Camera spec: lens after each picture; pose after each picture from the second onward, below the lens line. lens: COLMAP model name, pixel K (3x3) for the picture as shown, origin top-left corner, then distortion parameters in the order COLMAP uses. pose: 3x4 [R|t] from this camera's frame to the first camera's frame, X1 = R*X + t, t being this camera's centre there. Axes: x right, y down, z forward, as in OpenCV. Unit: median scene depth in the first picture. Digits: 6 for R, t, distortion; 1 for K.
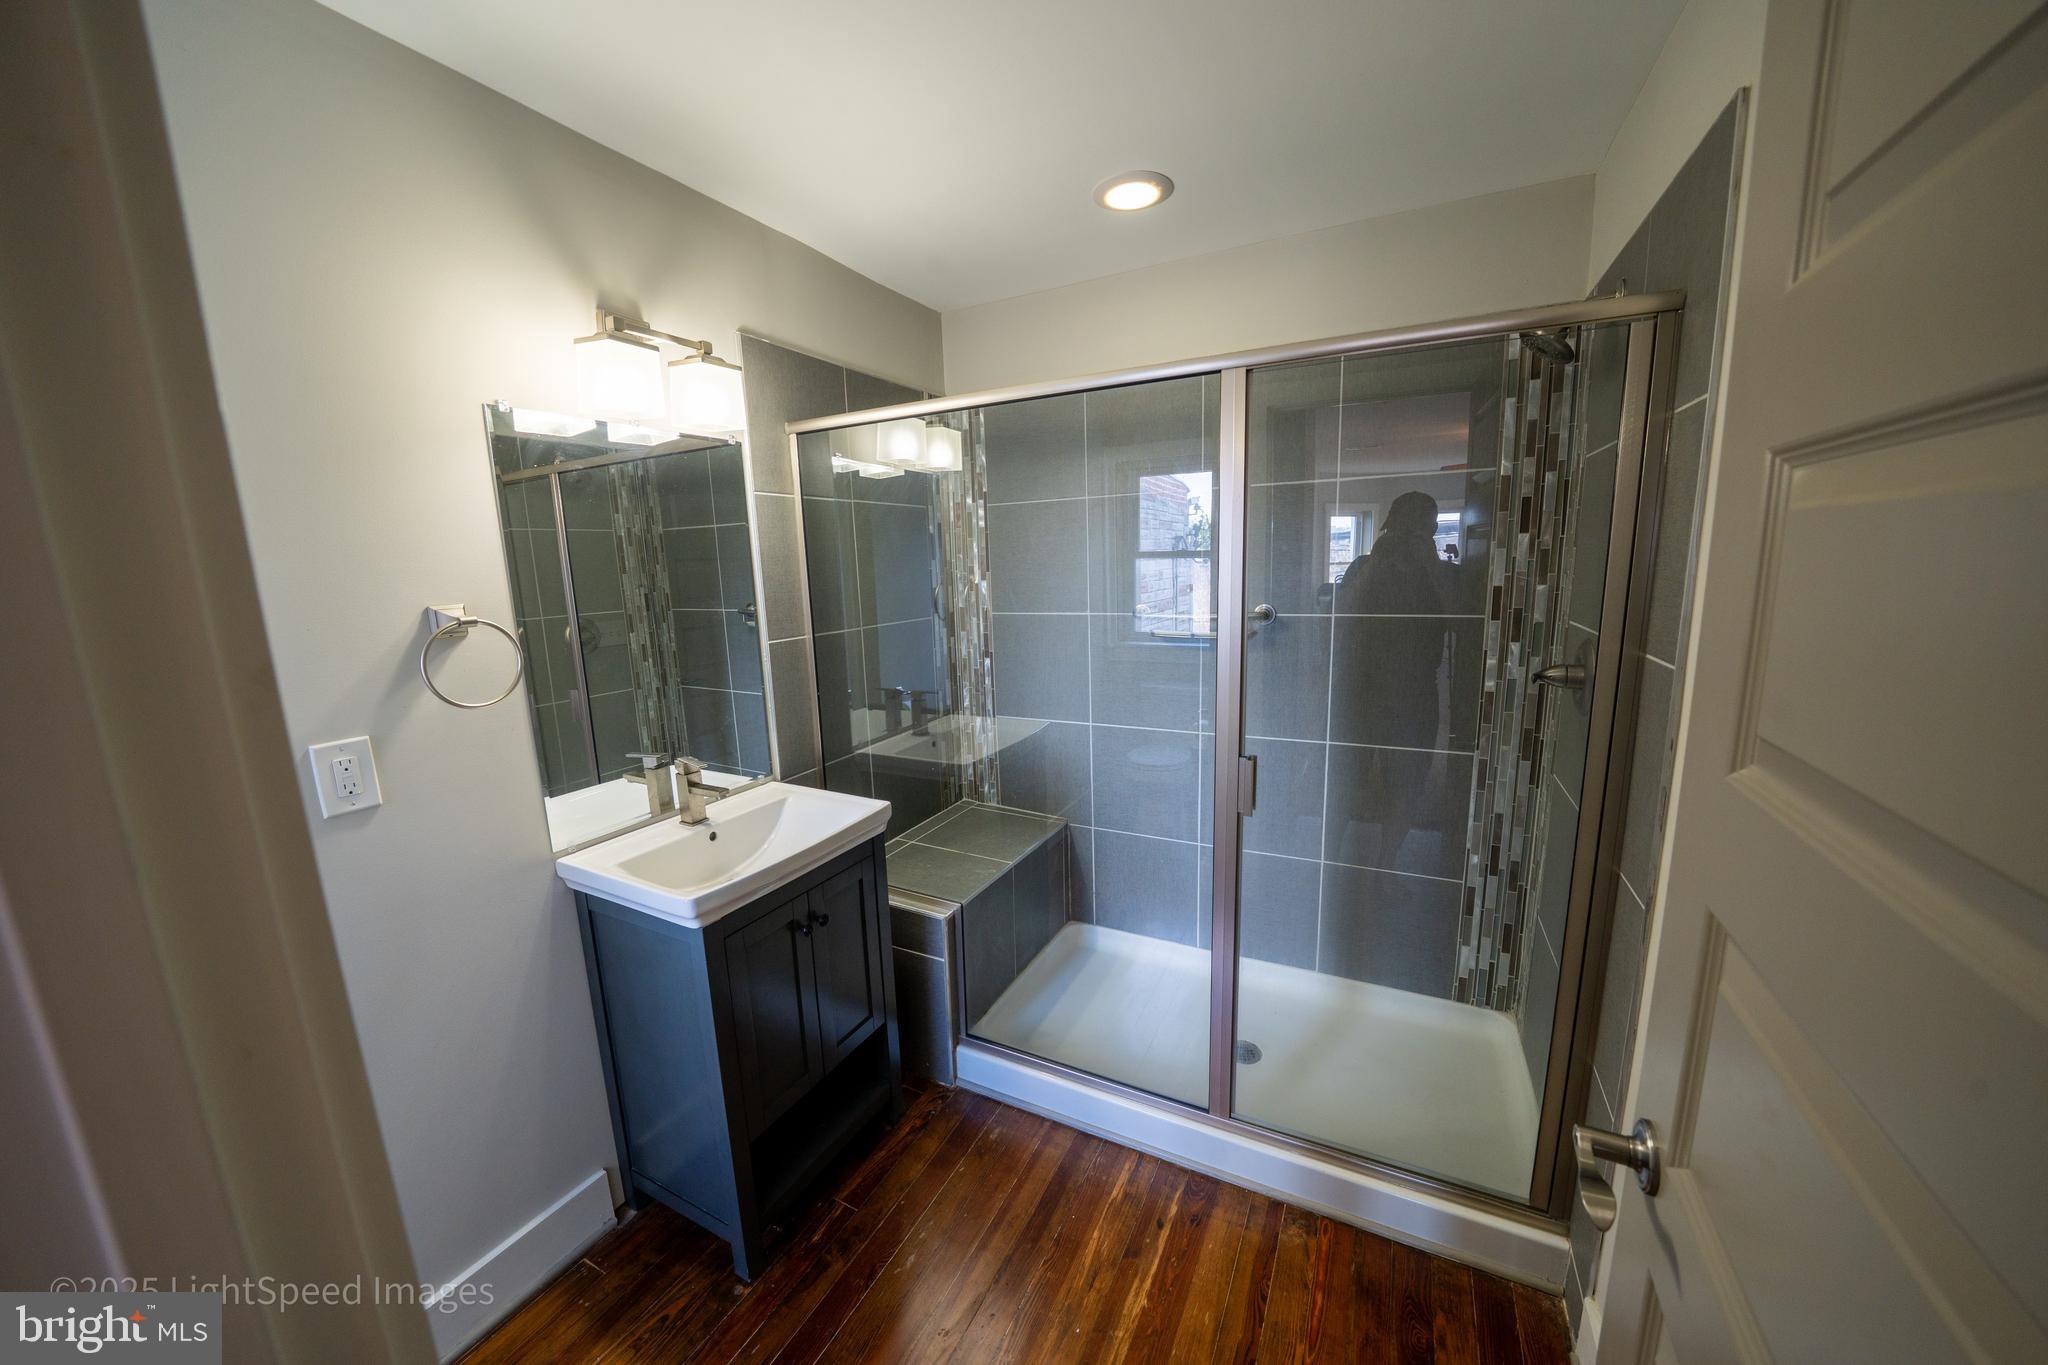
lens RADIAL K [[715.2, 0, 1024.0], [0, 715.2, 682.5], [0, 0, 1]] dist [-0.032288, 0.004845]
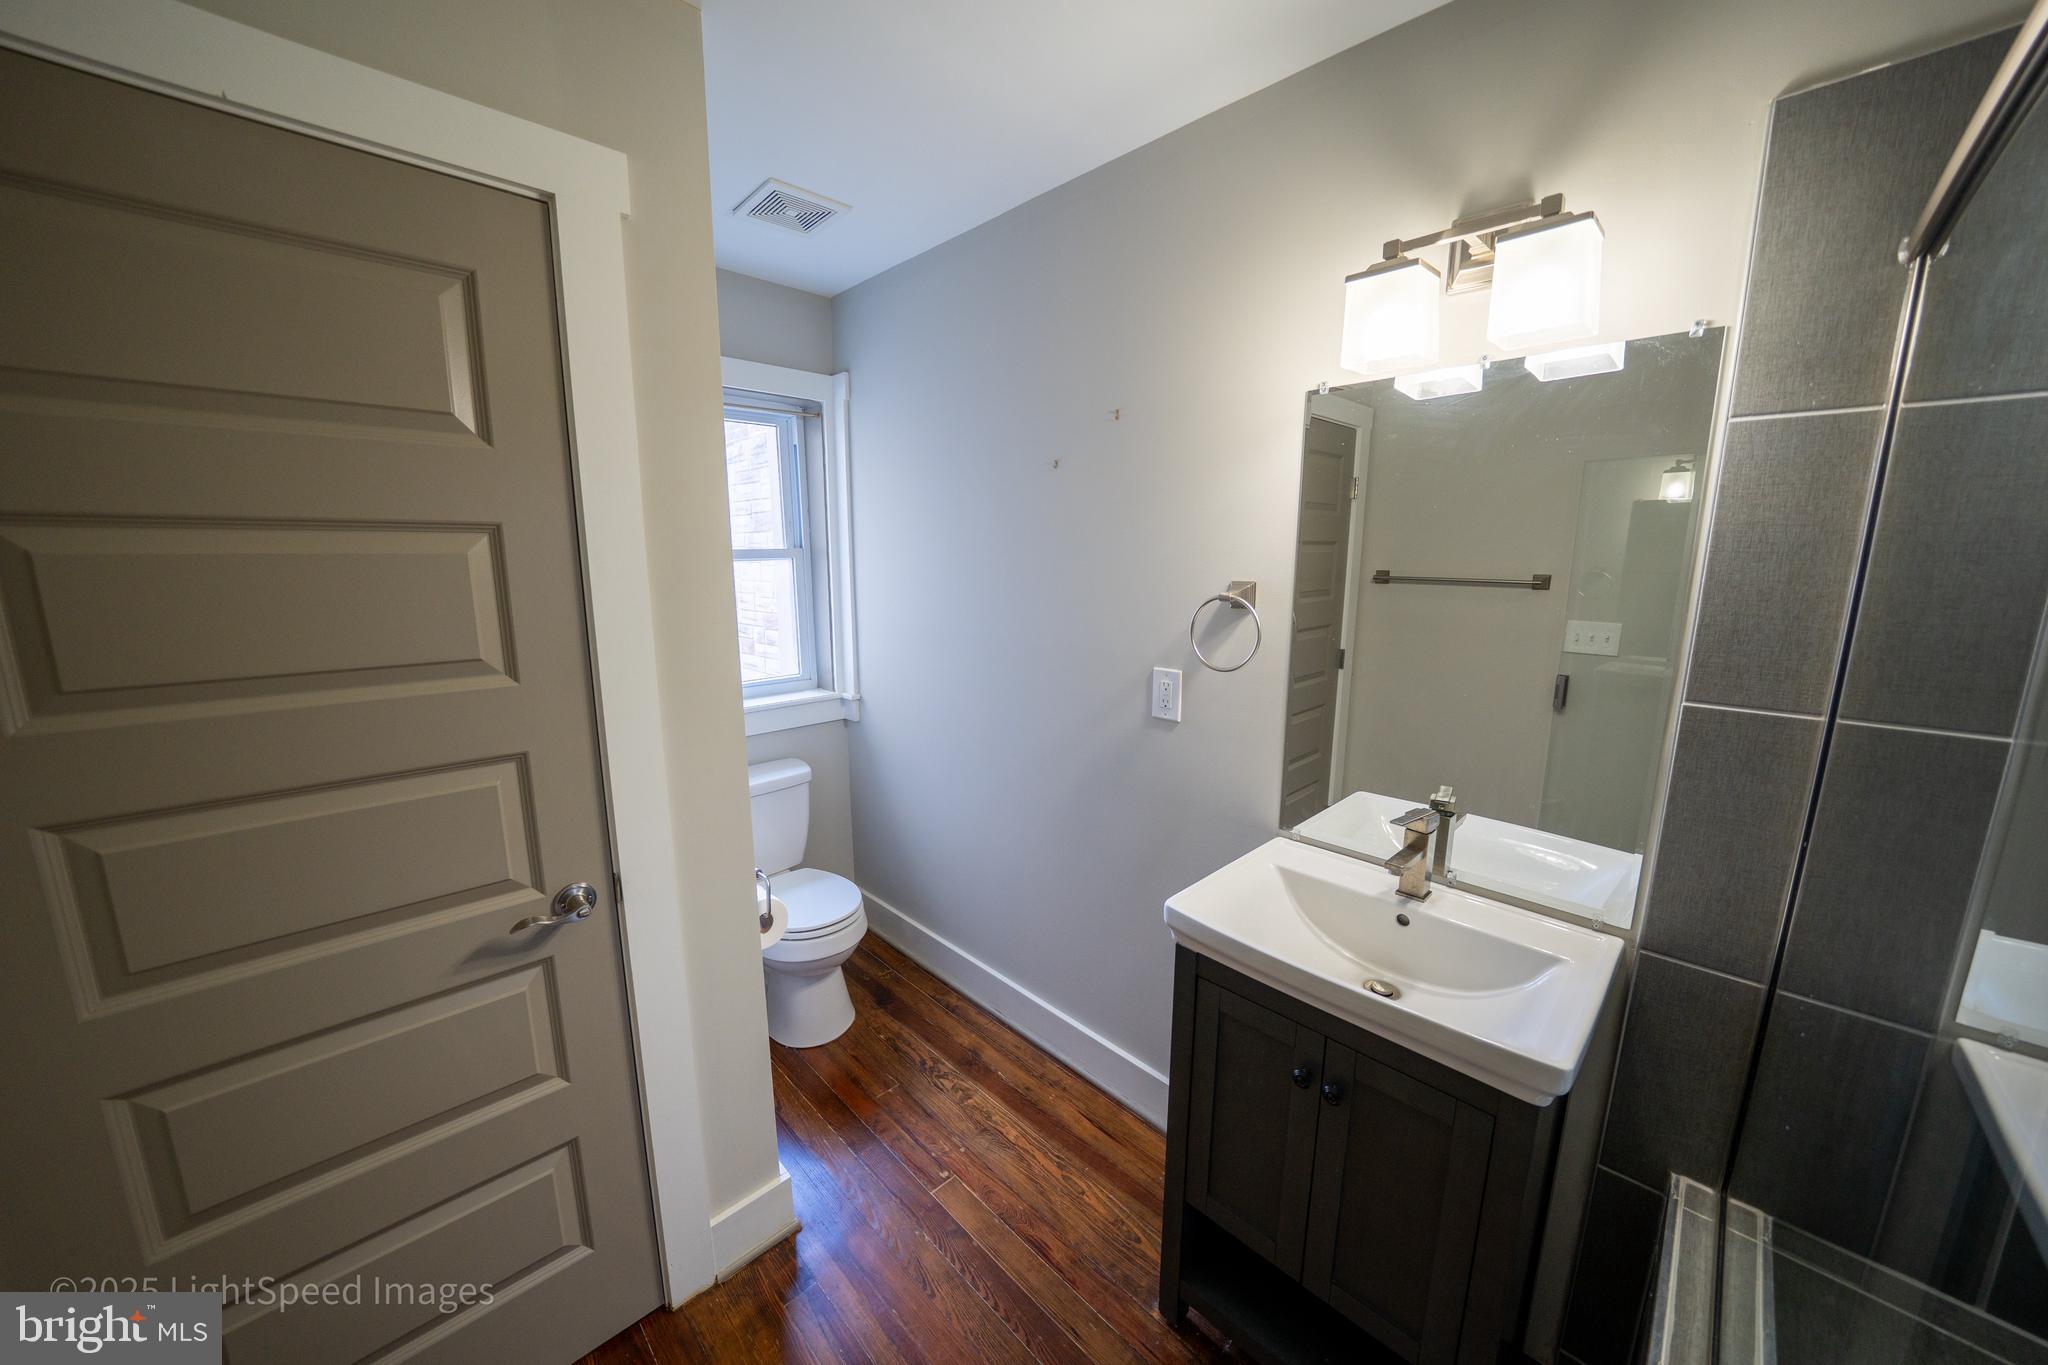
lens RADIAL K [[715.2, 0, 1024.0], [0, 715.2, 682.5], [0, 0, 1]] dist [-0.032288, 0.004845]
pose [[-0.318709, 0.195650, -0.927440, 0.391318], [-0.152190, 0.955207, 0.253807, -0.177907], [0.935555, 0.222038, -0.274657, 0.931360]]
